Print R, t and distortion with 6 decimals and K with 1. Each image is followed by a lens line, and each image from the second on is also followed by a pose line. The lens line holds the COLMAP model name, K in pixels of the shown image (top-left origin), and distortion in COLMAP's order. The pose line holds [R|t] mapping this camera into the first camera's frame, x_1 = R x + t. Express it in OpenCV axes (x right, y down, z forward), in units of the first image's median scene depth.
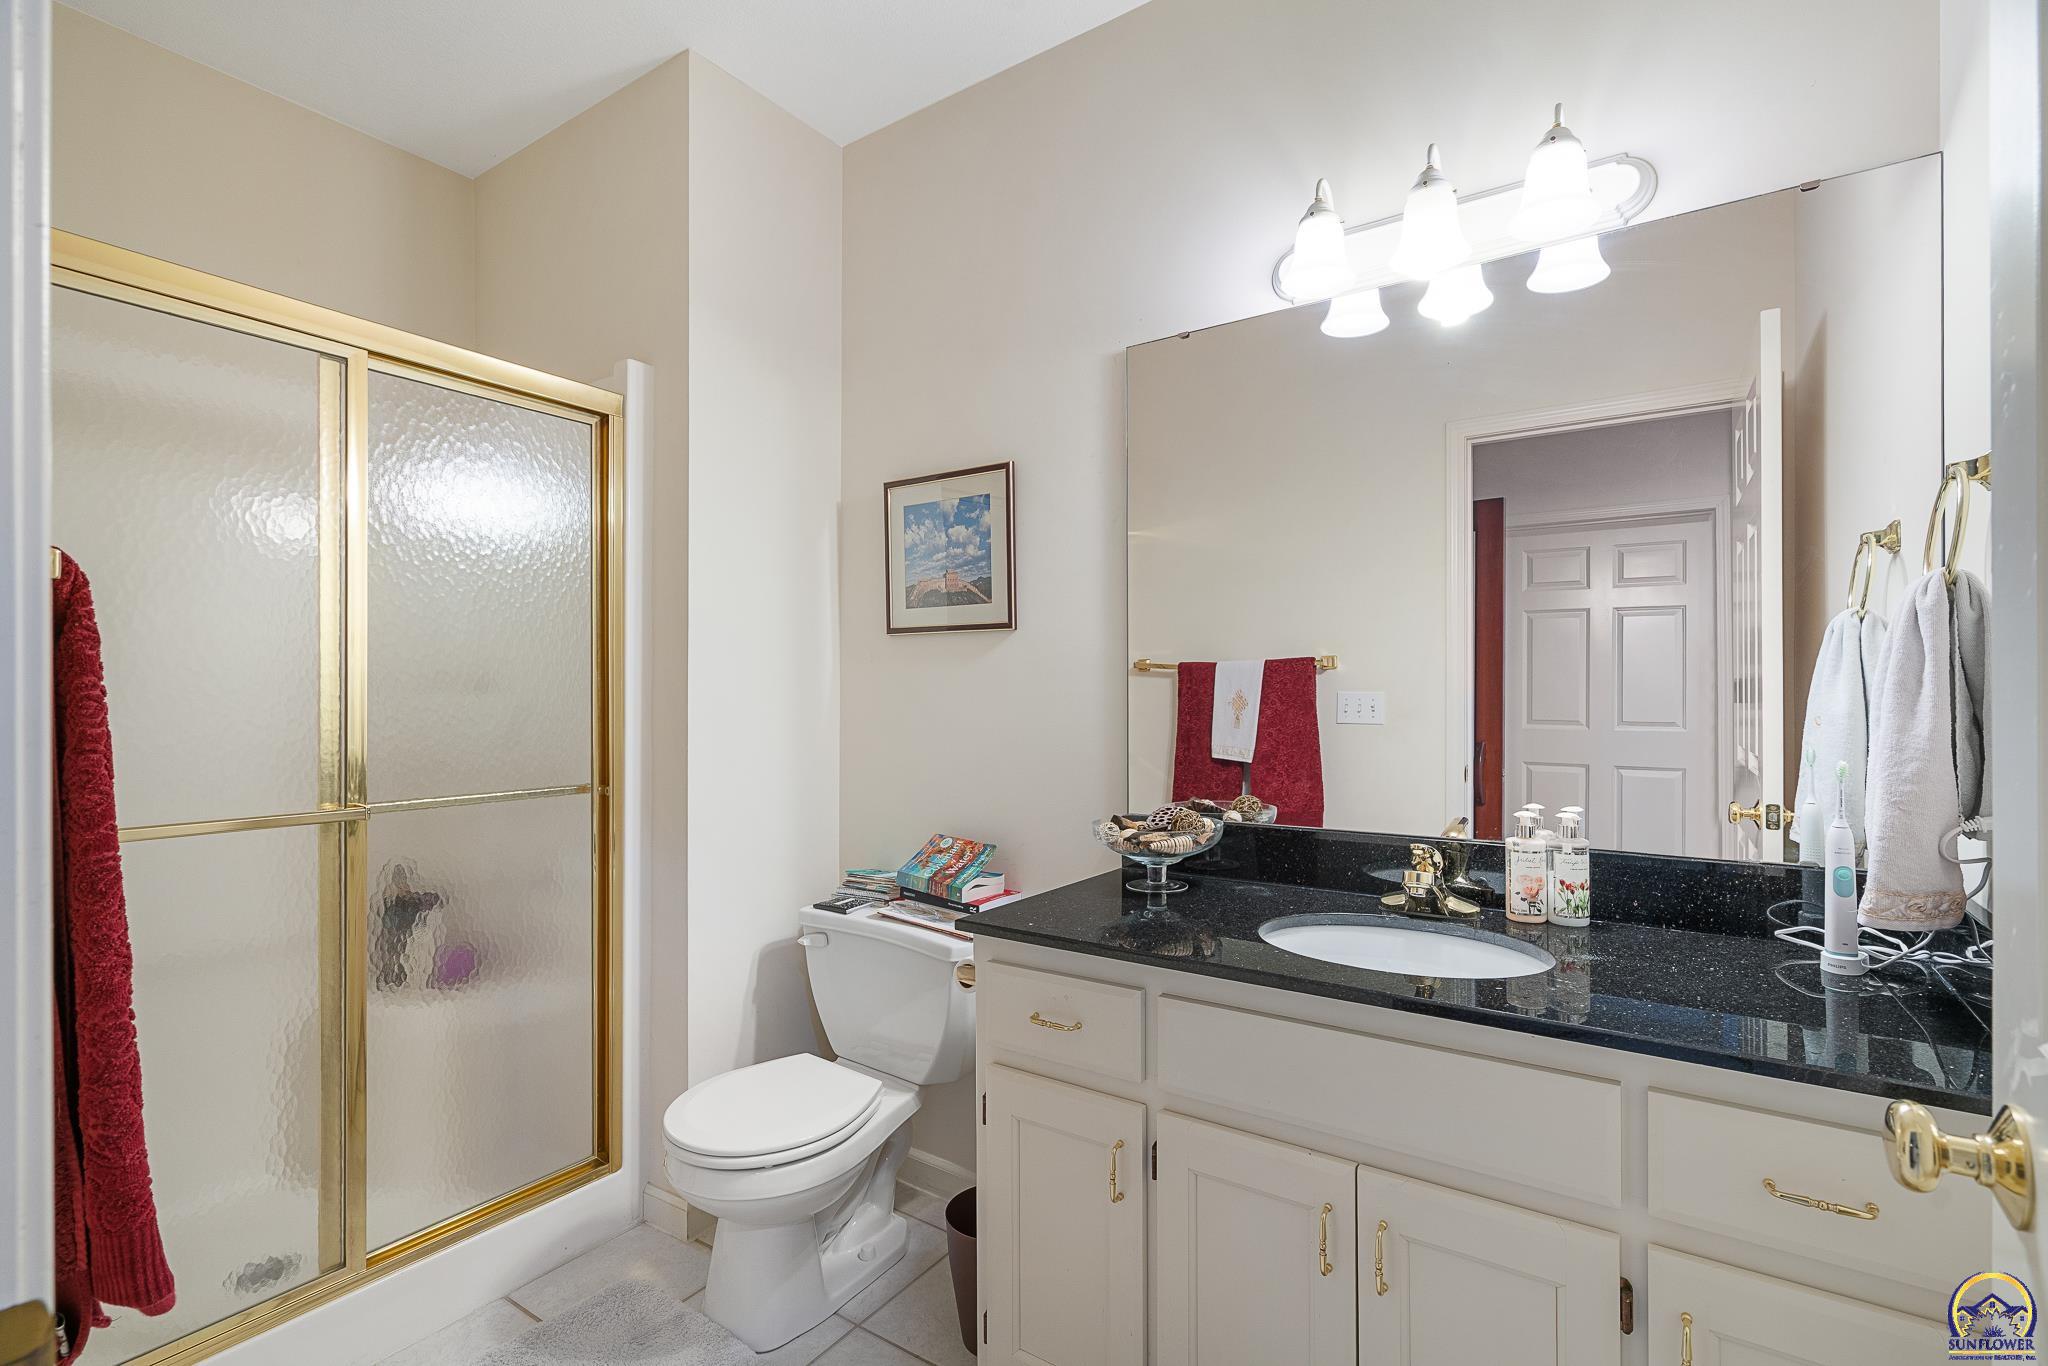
lens RADIAL K [[917.4, 0, 1018.4], [0, 917.4, 678.1], [0, 0, 1]] dist [-0.010124, 0.002580]
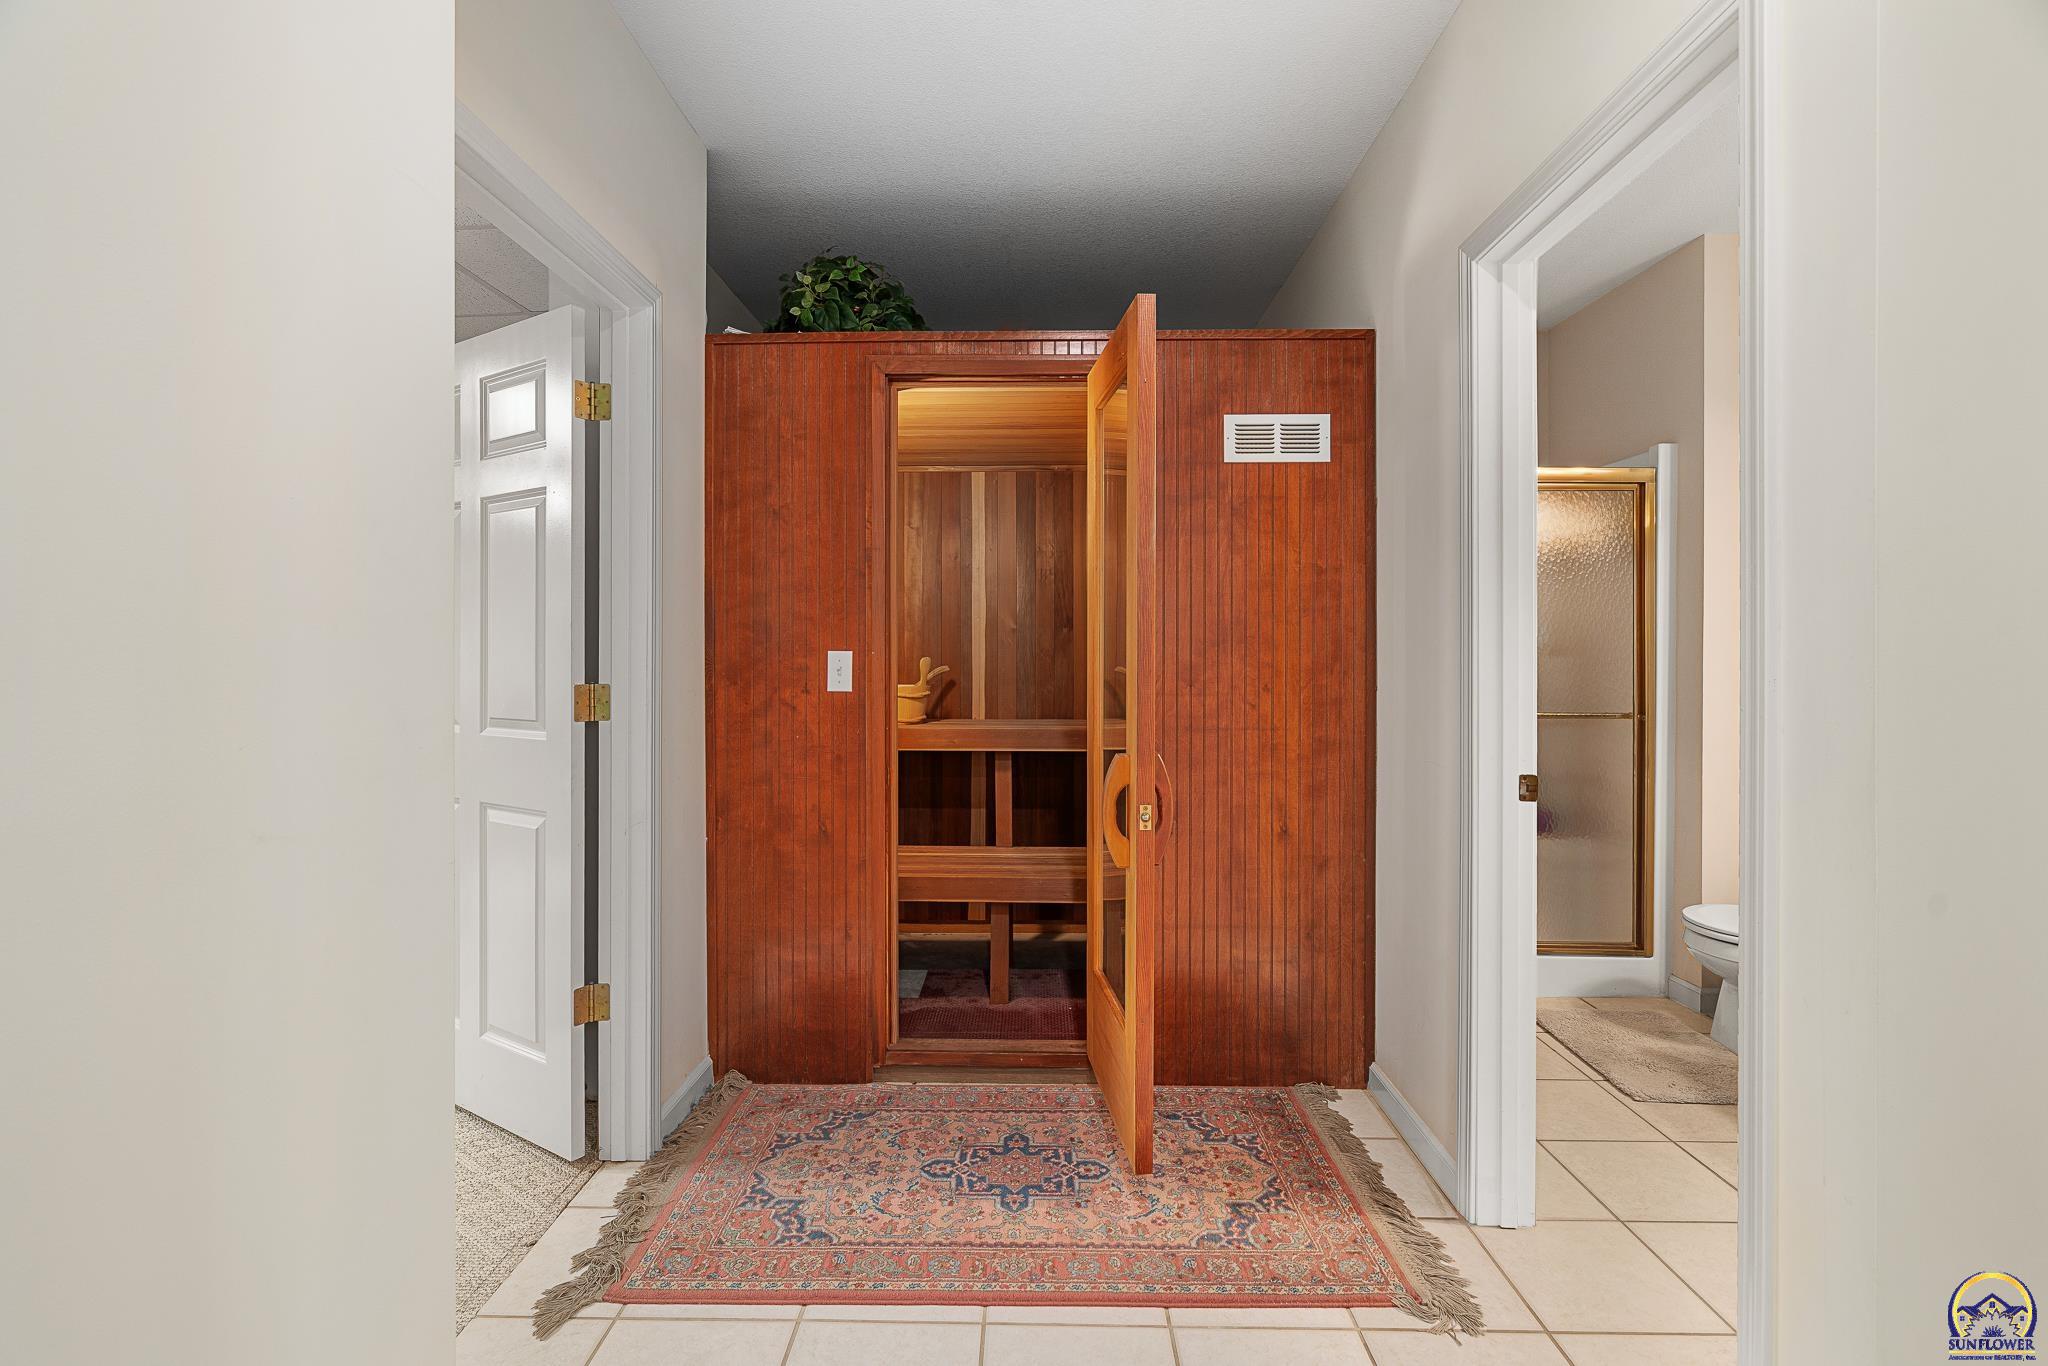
lens RADIAL K [[917.4, 0, 1019.1], [0, 917.4, 662.9], [0, 0, 1]] dist [-0.010124, 0.002580]
pose [[0.551154, 0.003541, -0.834396, 0.278393], [0.000236, 0.999990, 0.004400, 0.020001], [0.834403, -0.002622, 0.551148, -0.785476]]
